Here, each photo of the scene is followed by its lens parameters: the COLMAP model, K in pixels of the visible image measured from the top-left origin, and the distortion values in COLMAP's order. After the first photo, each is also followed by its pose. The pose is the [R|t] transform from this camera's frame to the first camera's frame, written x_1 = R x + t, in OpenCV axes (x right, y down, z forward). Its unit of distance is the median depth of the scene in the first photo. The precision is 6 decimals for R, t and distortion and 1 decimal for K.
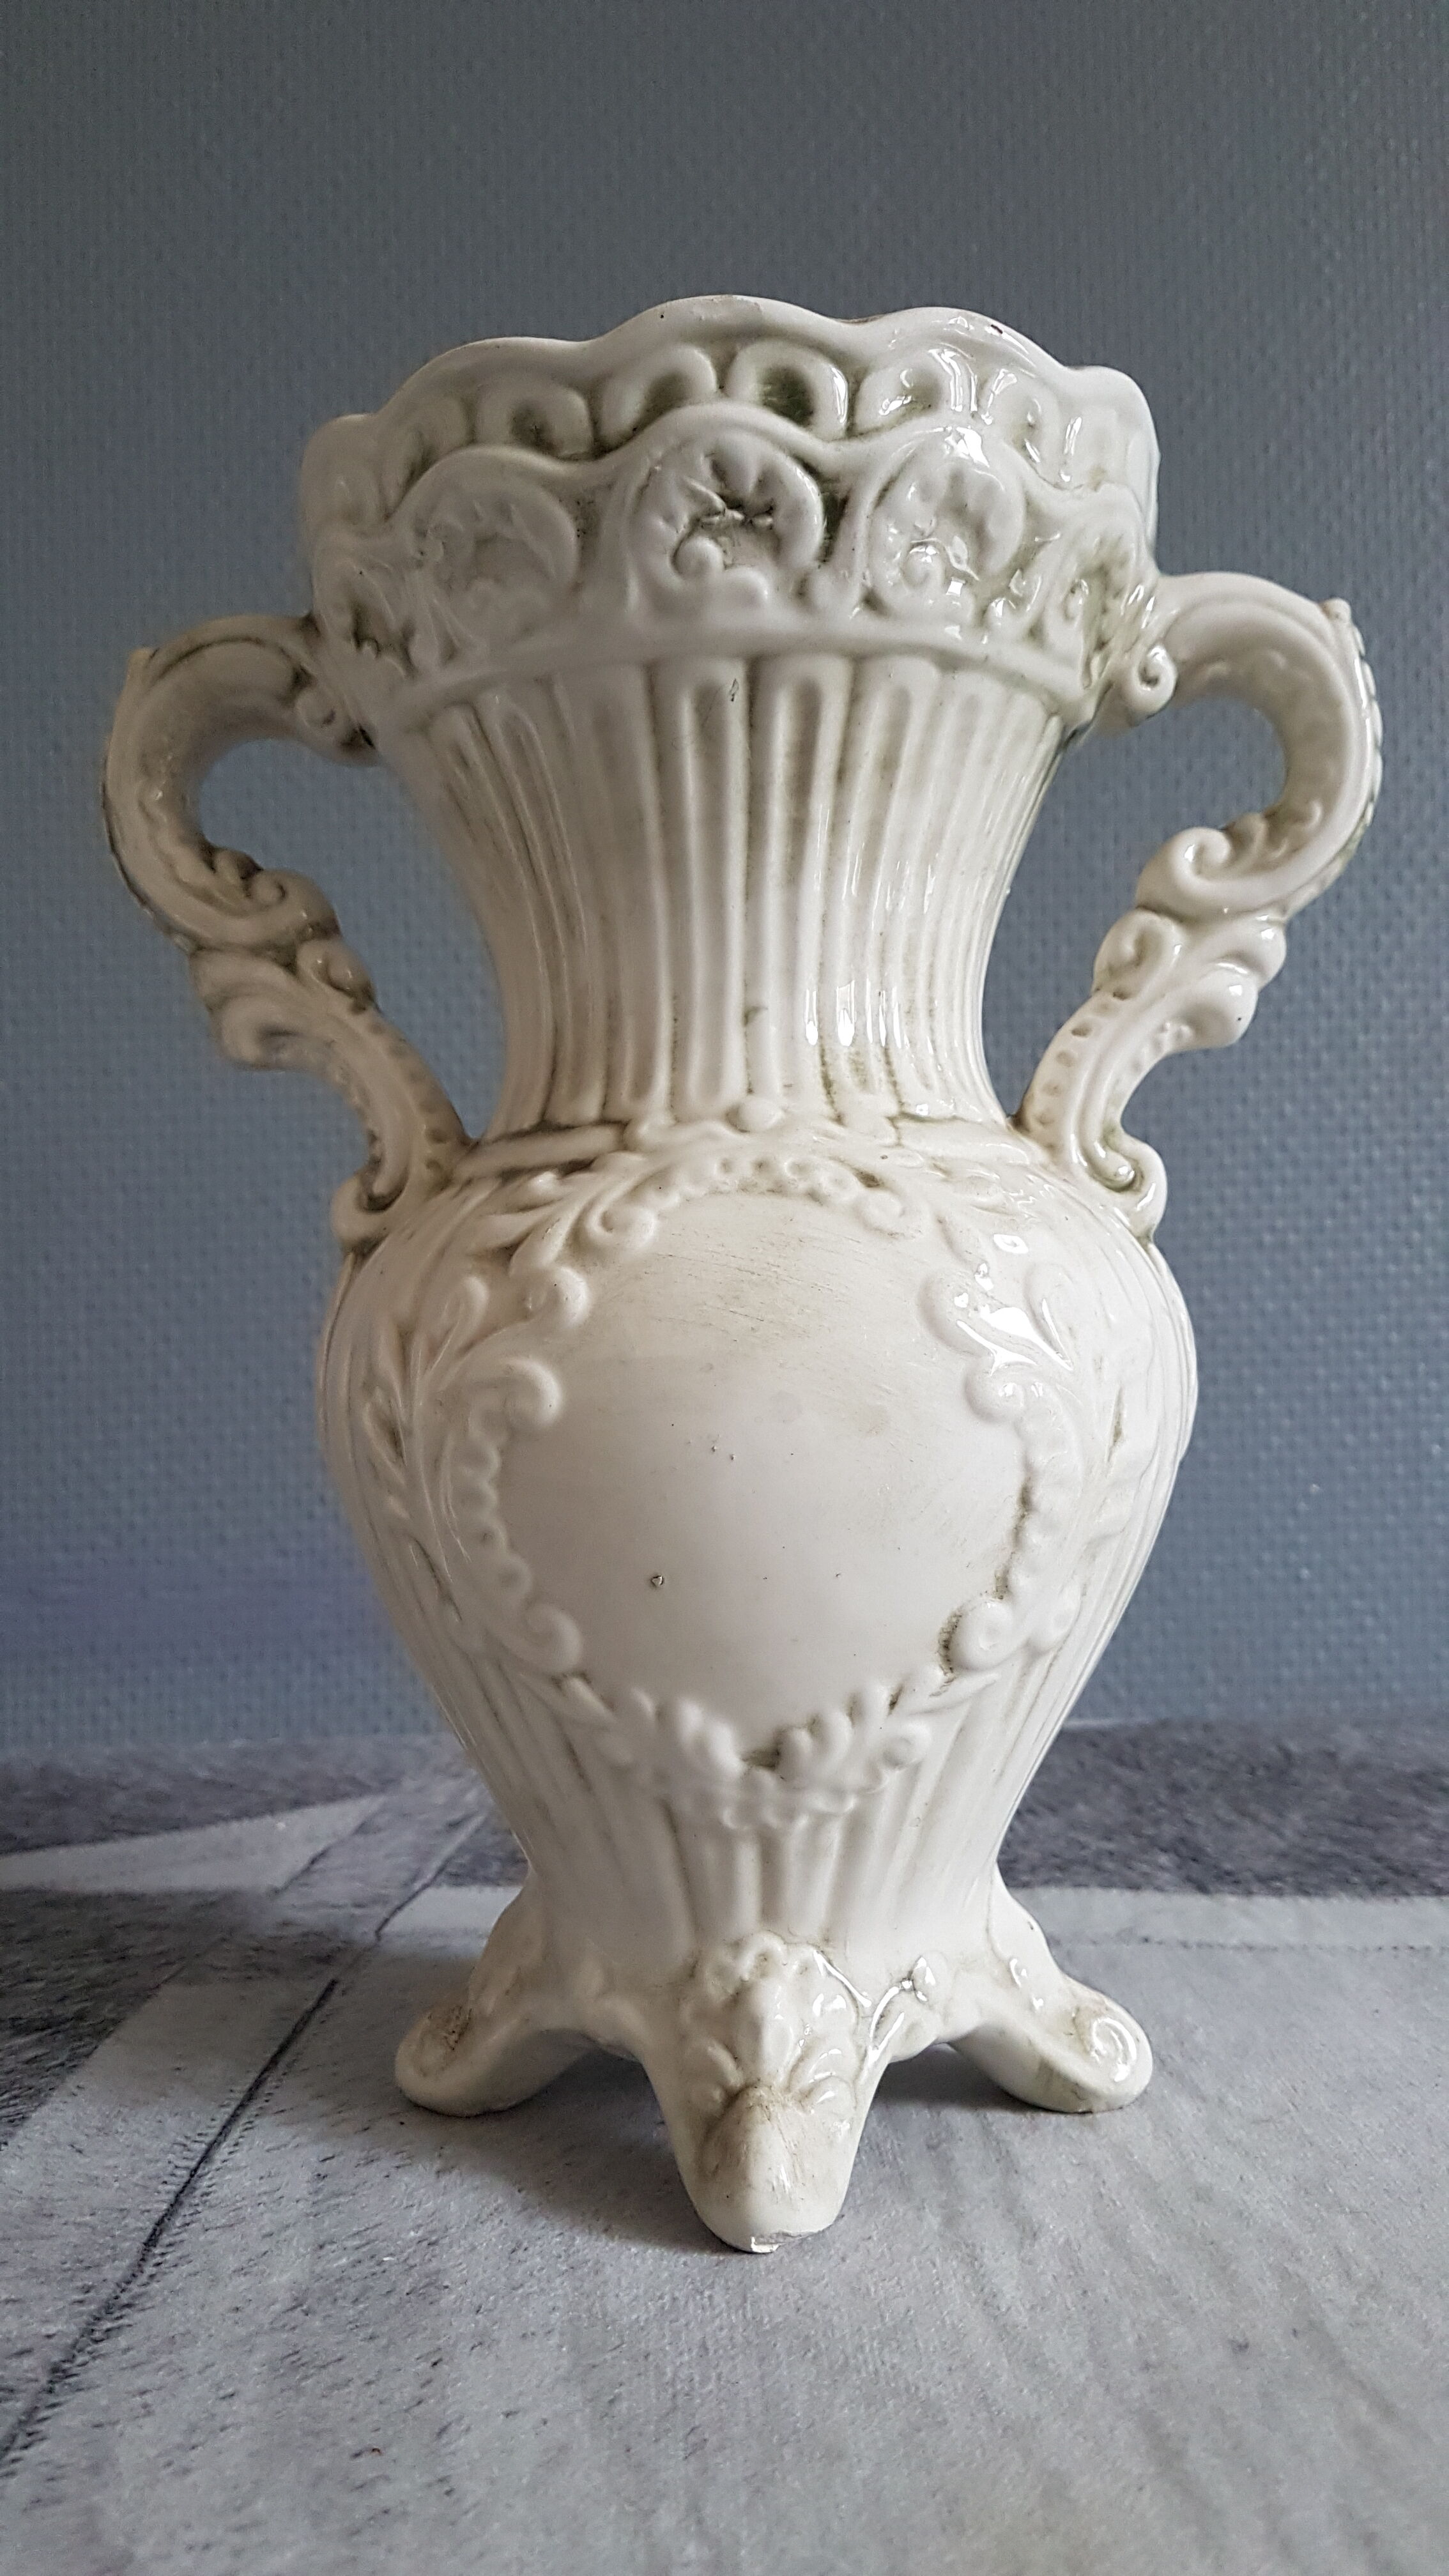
lens RADIAL K [[2029.8, 0, 724.5], [0, 2029.8, 1288.0], [0, 0, 1]] dist [0.183916, -0.296172]
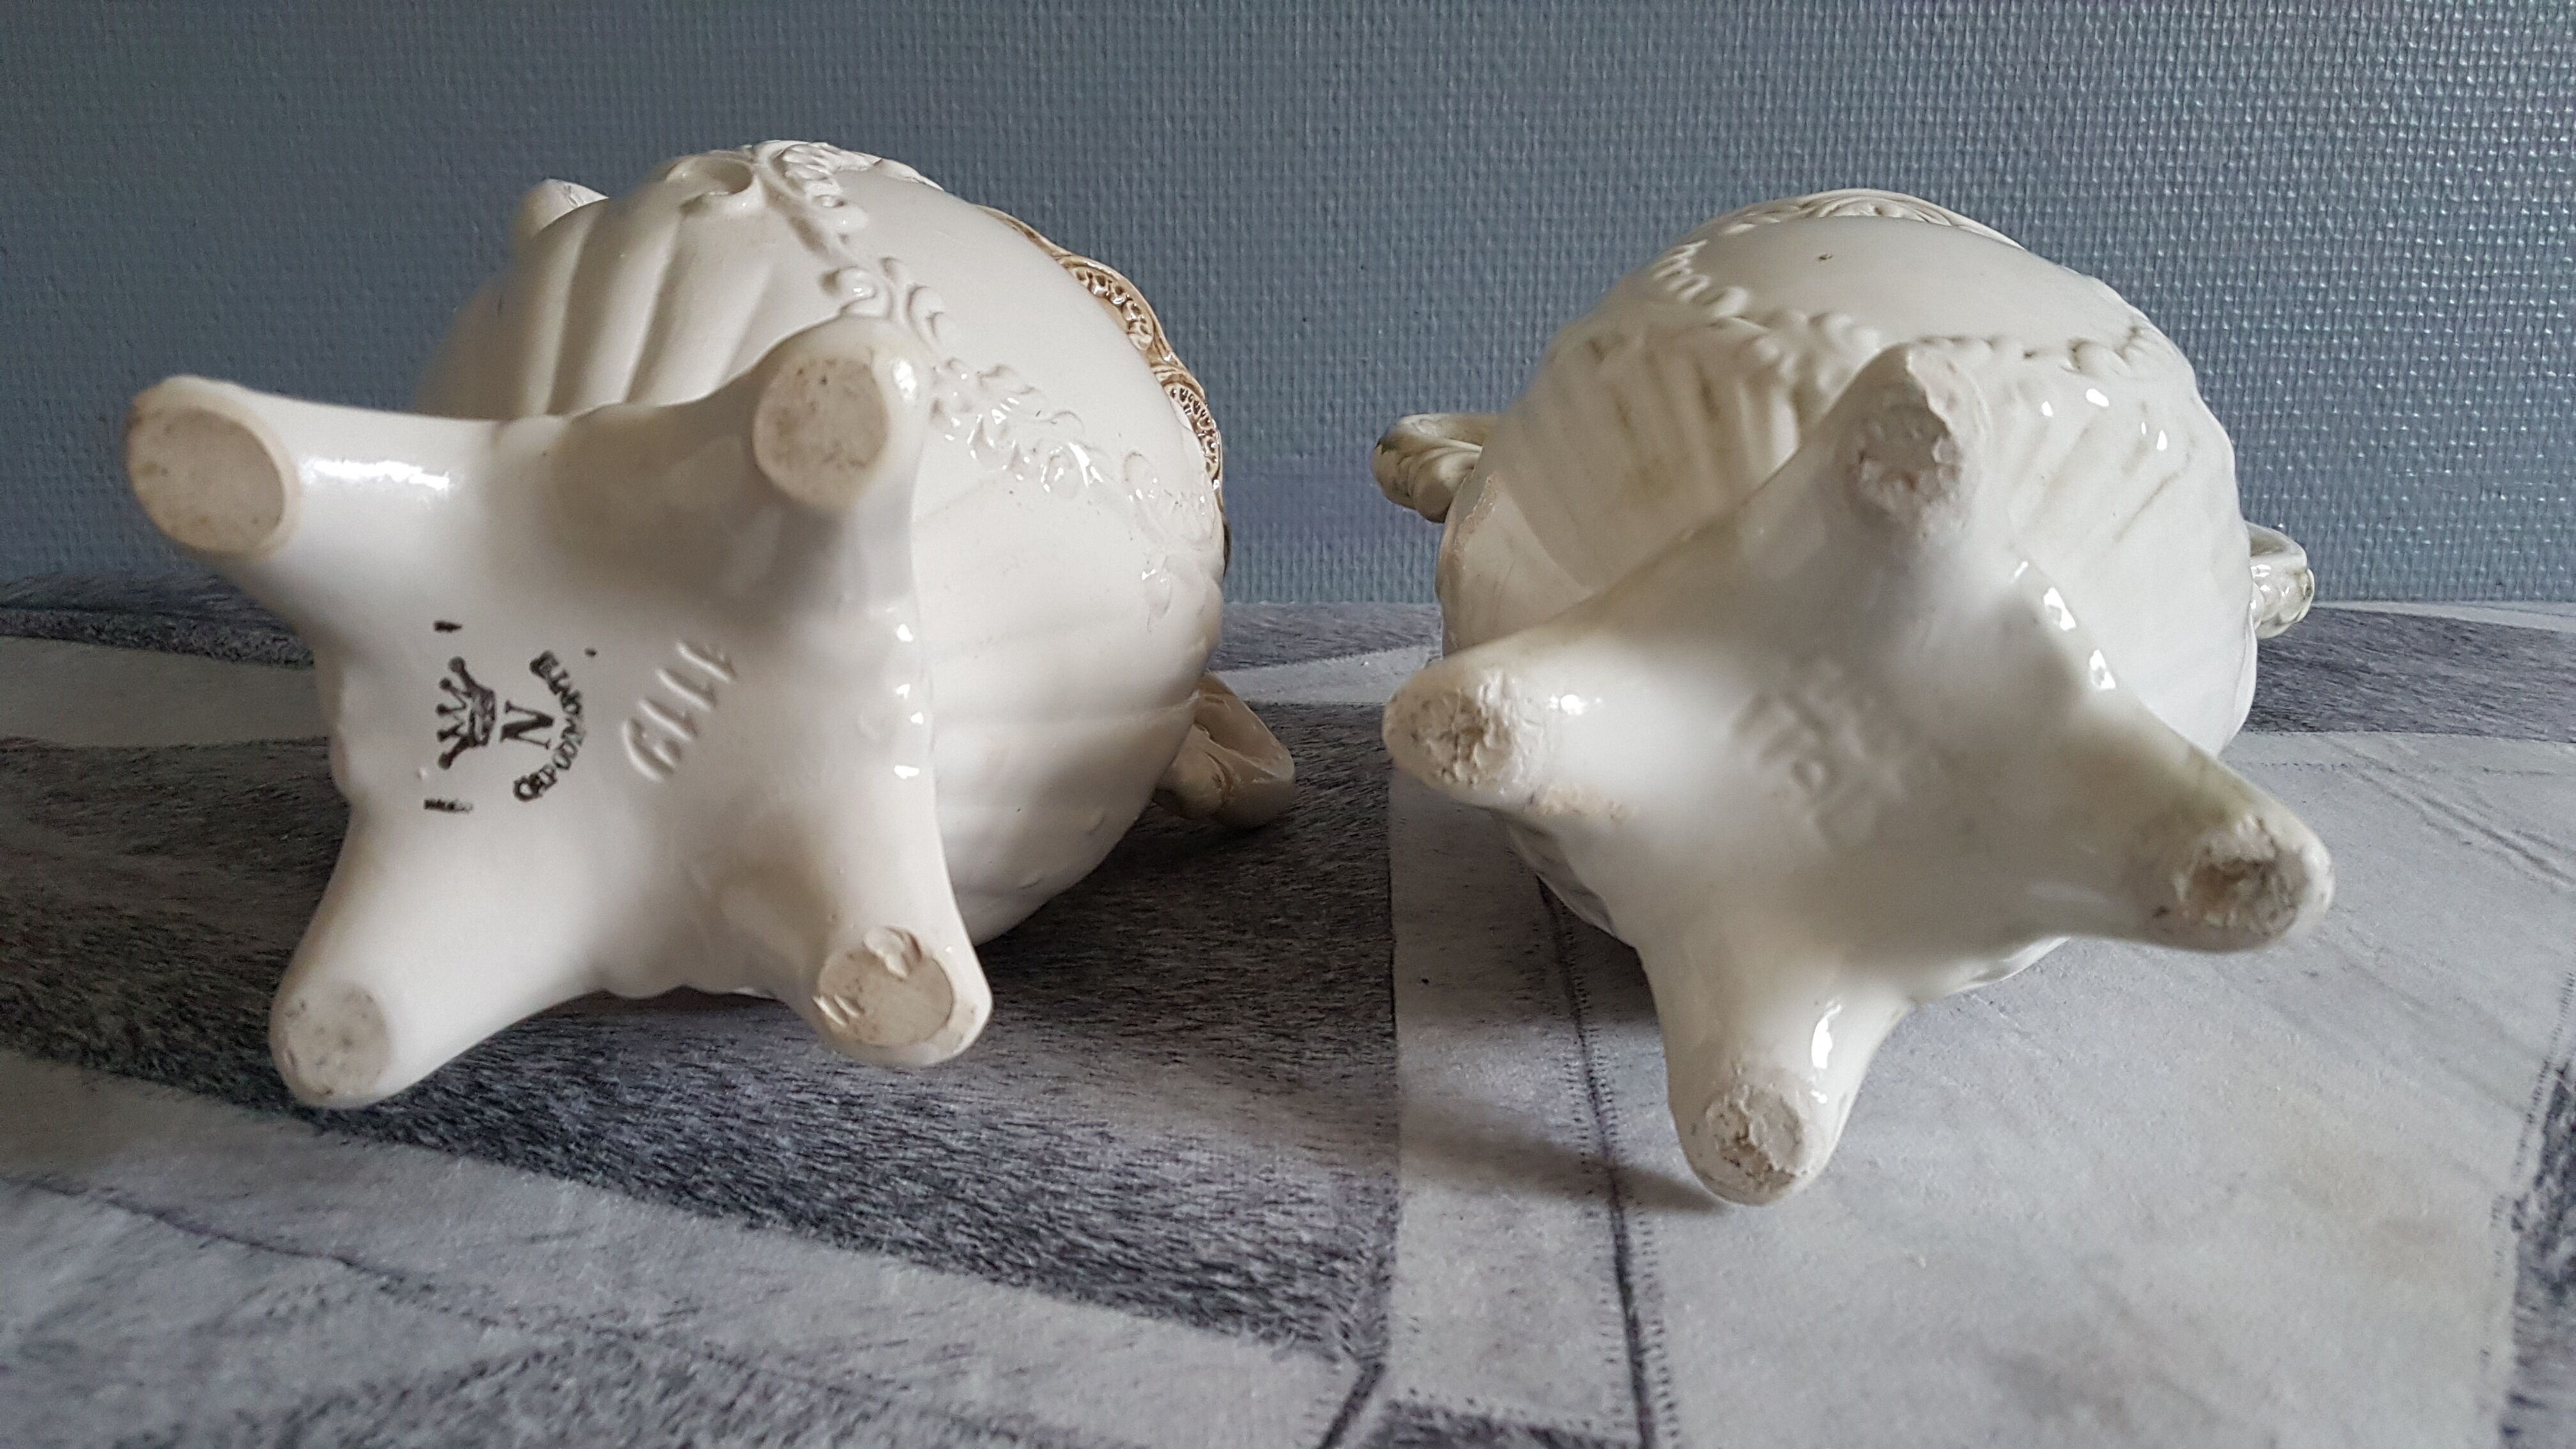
lens RADIAL K [[2009.3, 0, 1294.0], [0, 2009.3, 786.2], [0, 0, 1]] dist [0.175300, -0.288329]
pose [[0.999483, 0.029338, 0.013143, -0.415221], [-0.031876, 0.957409, 0.286971, -0.038891], [-0.004164, -0.287241, 0.957849, -0.339868]]
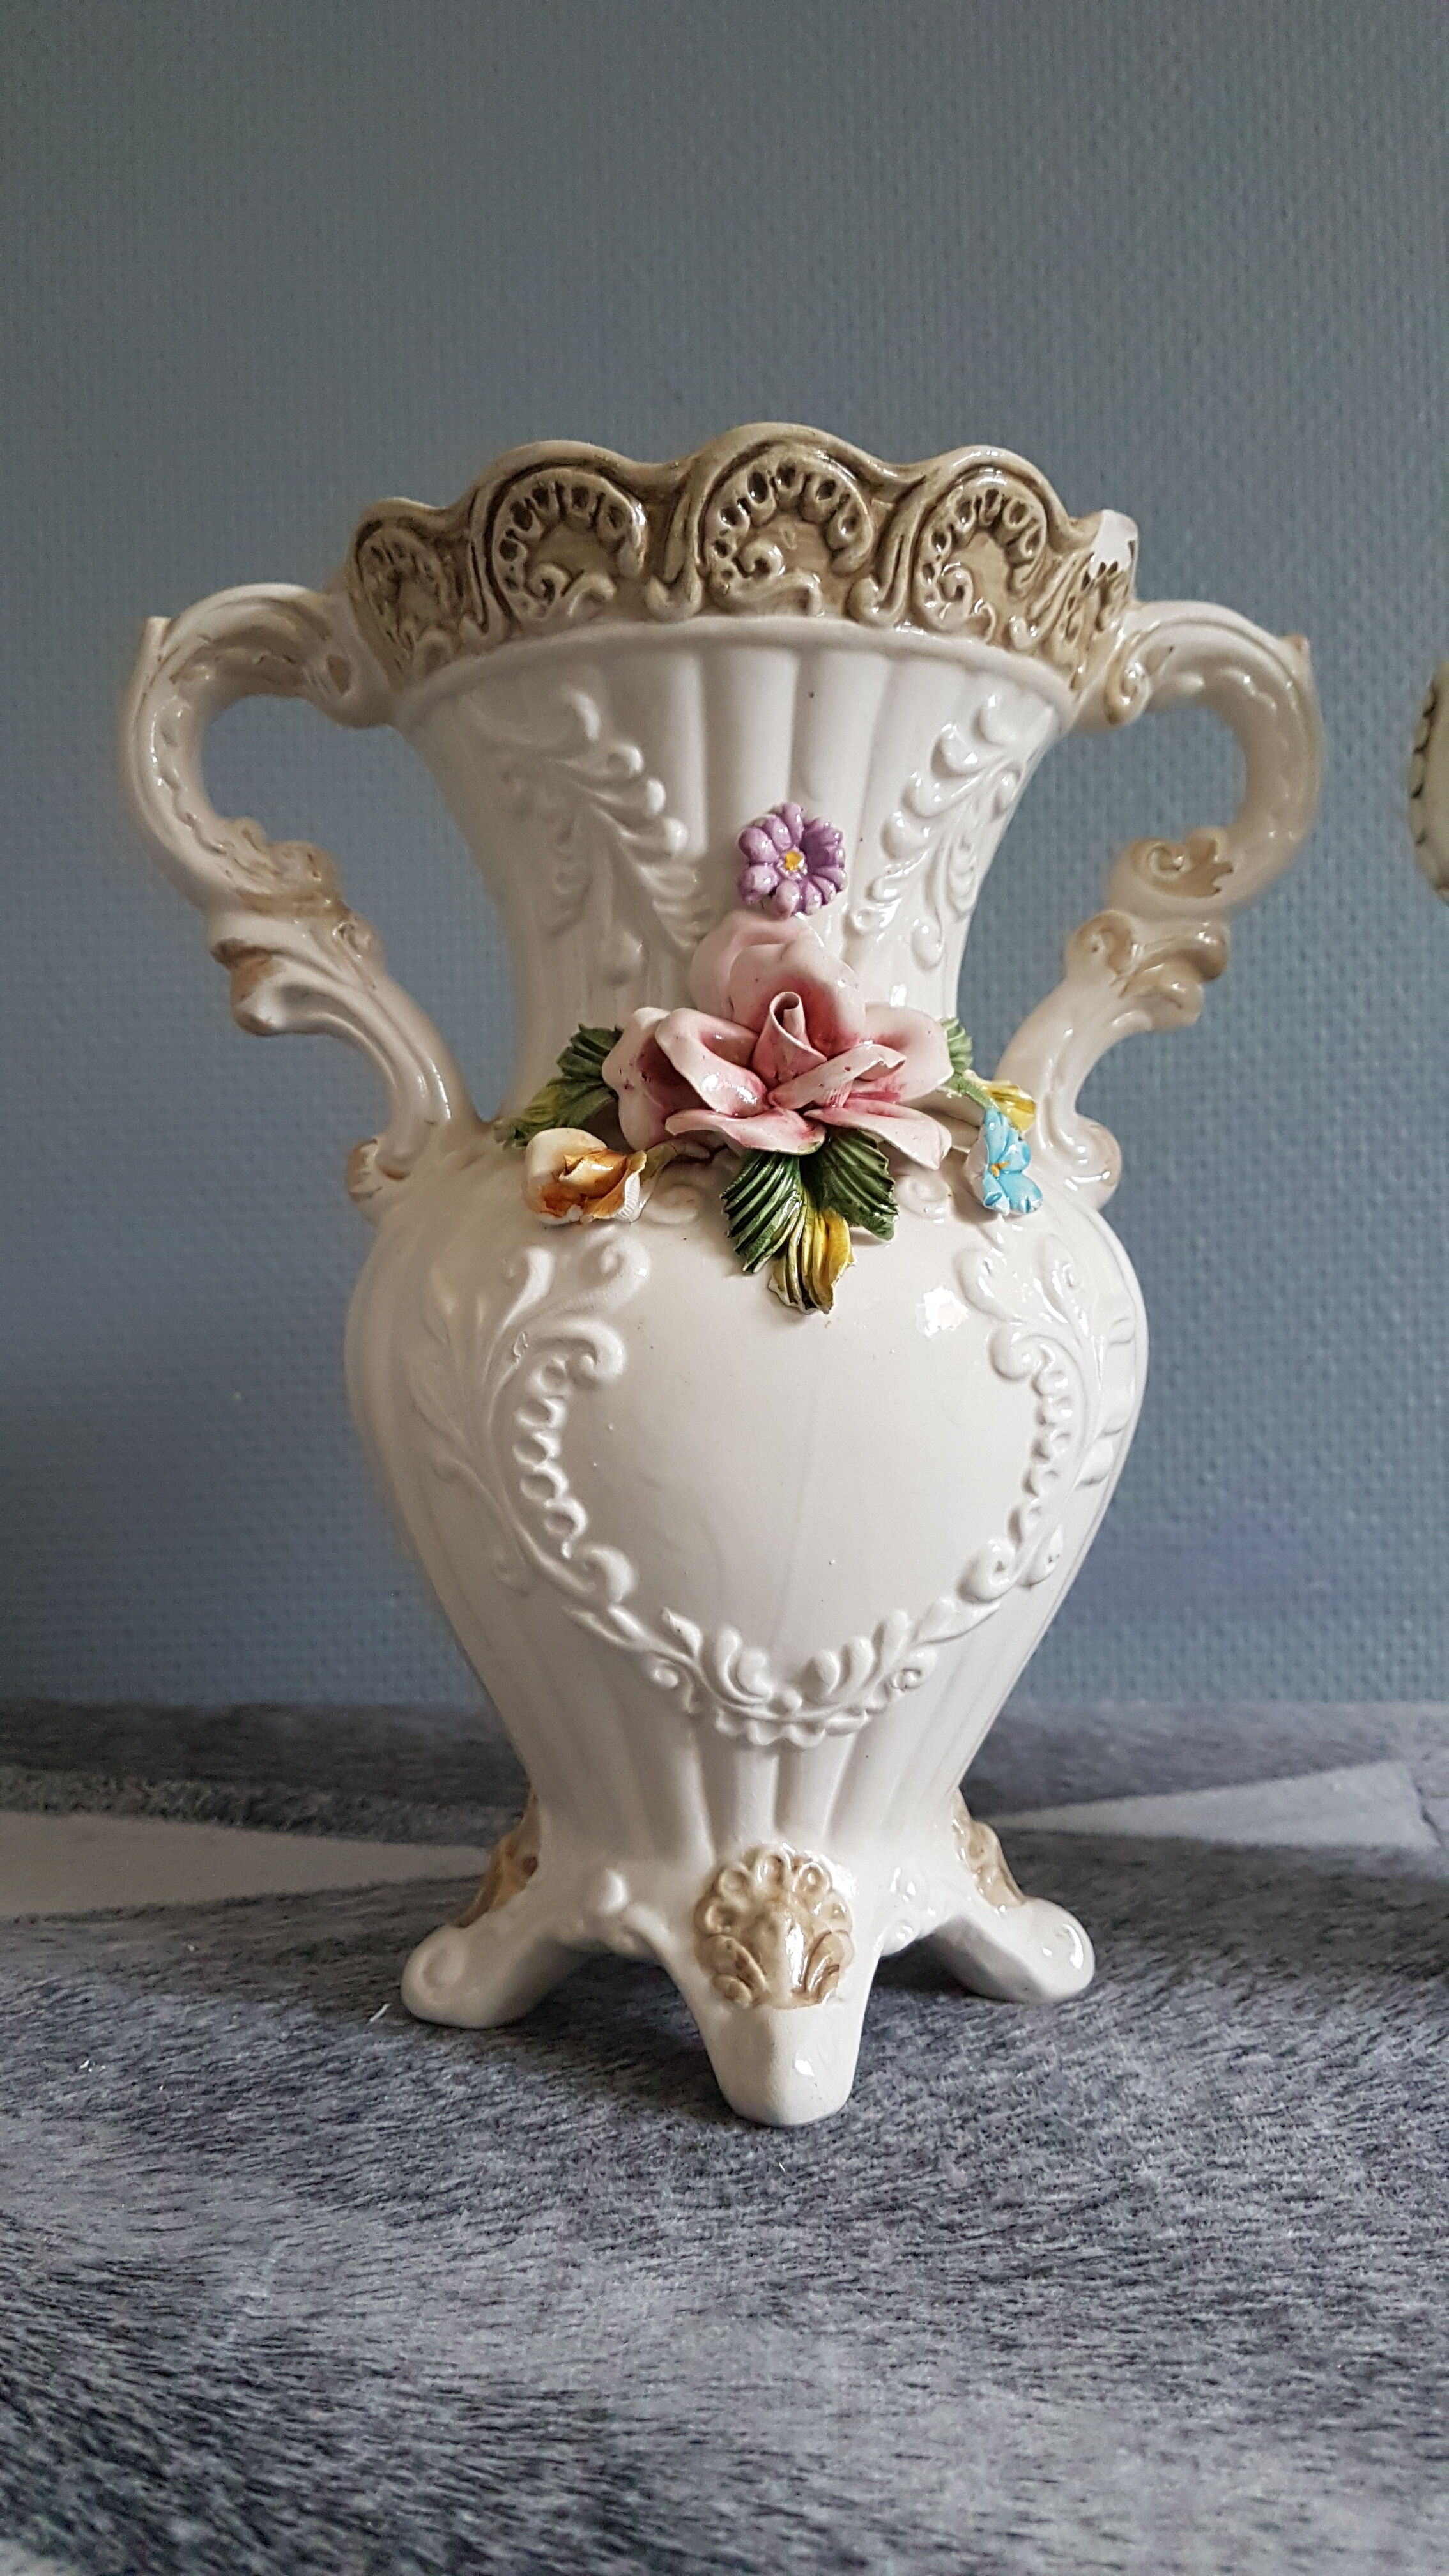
lens RADIAL K [[2032.6, 0, 694.0], [0, 2032.6, 1279.5], [0, 0, 1]] dist [0.144200, -0.231018]
pose [[0.996412, -0.001547, -0.084619, -0.667583], [0.002141, 0.999974, 0.006927, 0.007648], [0.084606, -0.007083, 0.996389, -0.048069]]
